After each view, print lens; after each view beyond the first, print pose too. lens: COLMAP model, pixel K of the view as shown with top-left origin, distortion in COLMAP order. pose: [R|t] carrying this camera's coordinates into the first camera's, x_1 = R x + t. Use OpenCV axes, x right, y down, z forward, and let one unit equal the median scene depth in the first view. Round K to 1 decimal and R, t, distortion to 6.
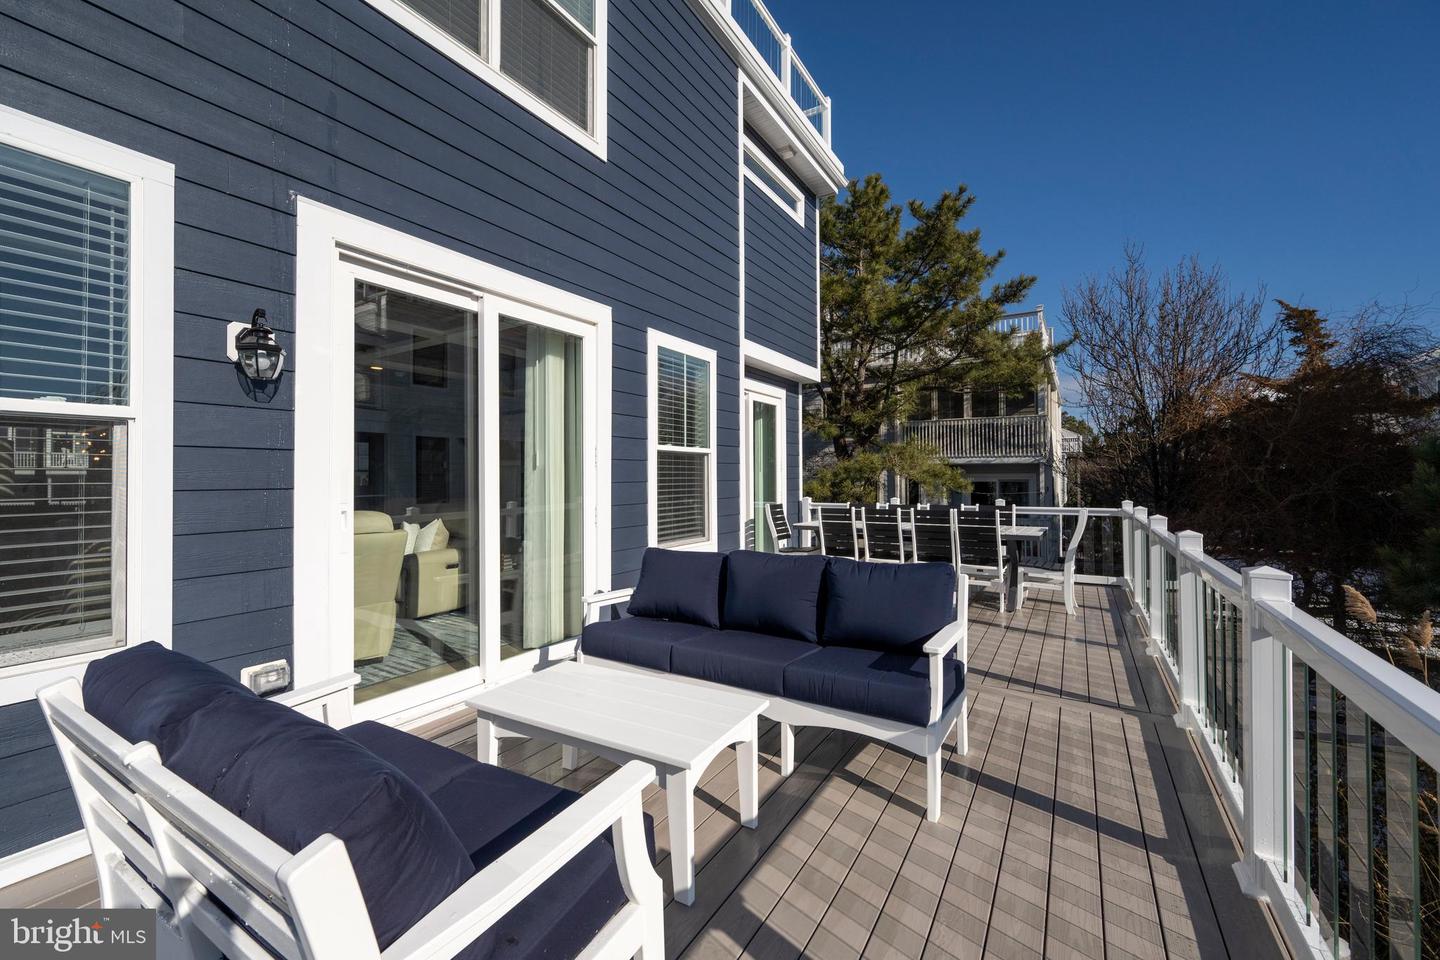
lens RADIAL K [[589.3, 0, 720.8], [0, 589.3, 461.7], [0, 0, 1]] dist [-0.000280, 0.000161]
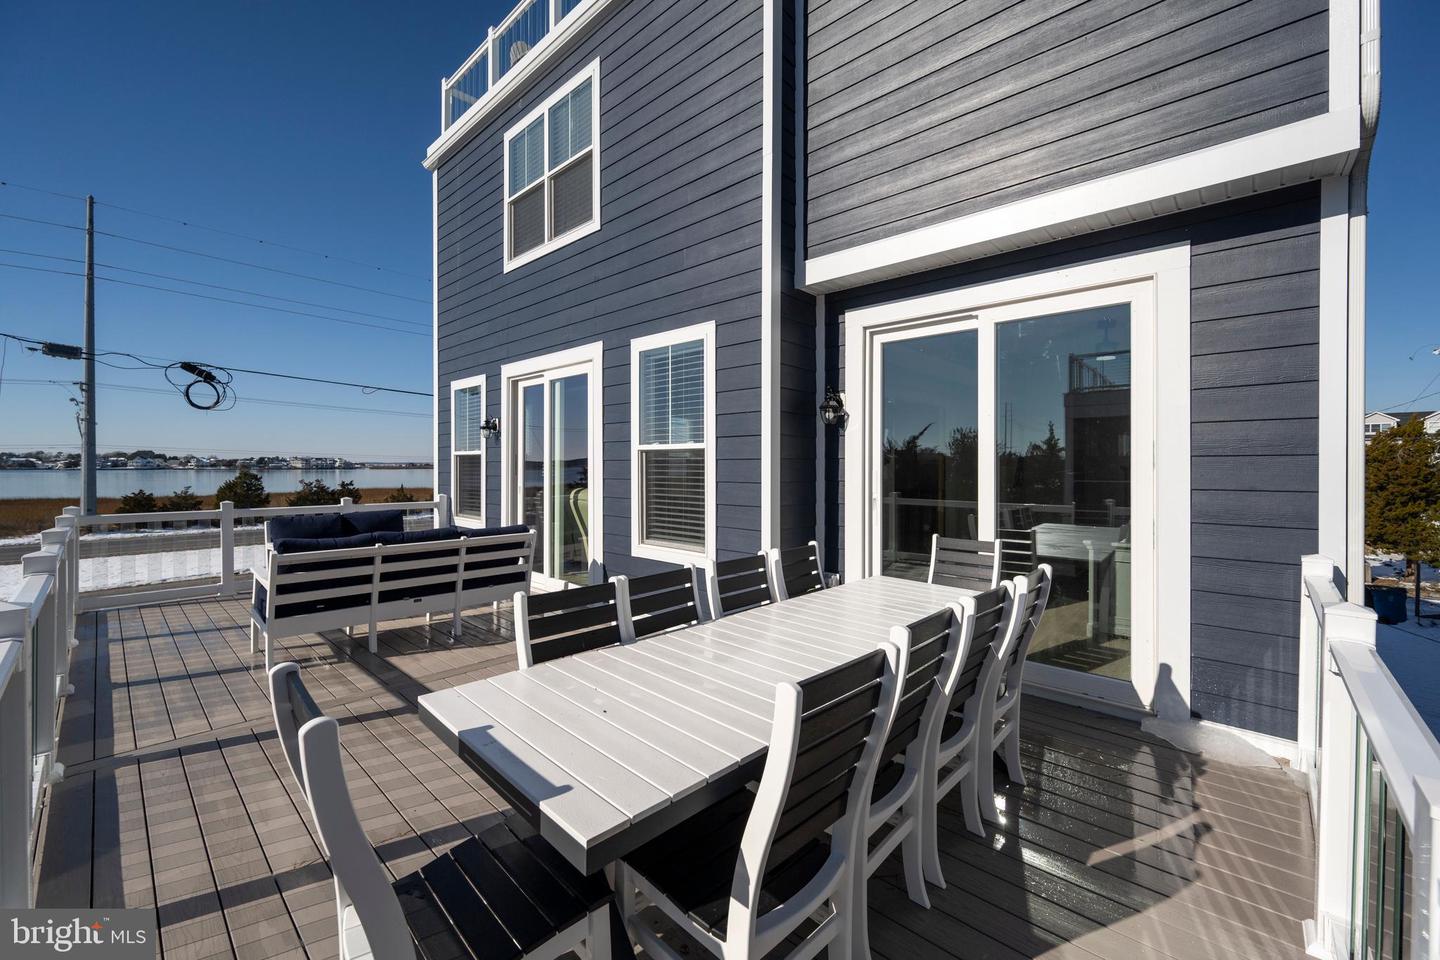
lens RADIAL K [[589.3, 0, 720.8], [0, 589.3, 461.7], [0, 0, 1]] dist [-0.000280, 0.000161]
pose [[-0.215698, -0.002076, -0.976458, 1.015280], [0.023124, 0.999706, -0.007234, 0.013782], [0.976186, -0.024140, -0.215587, 1.542036]]
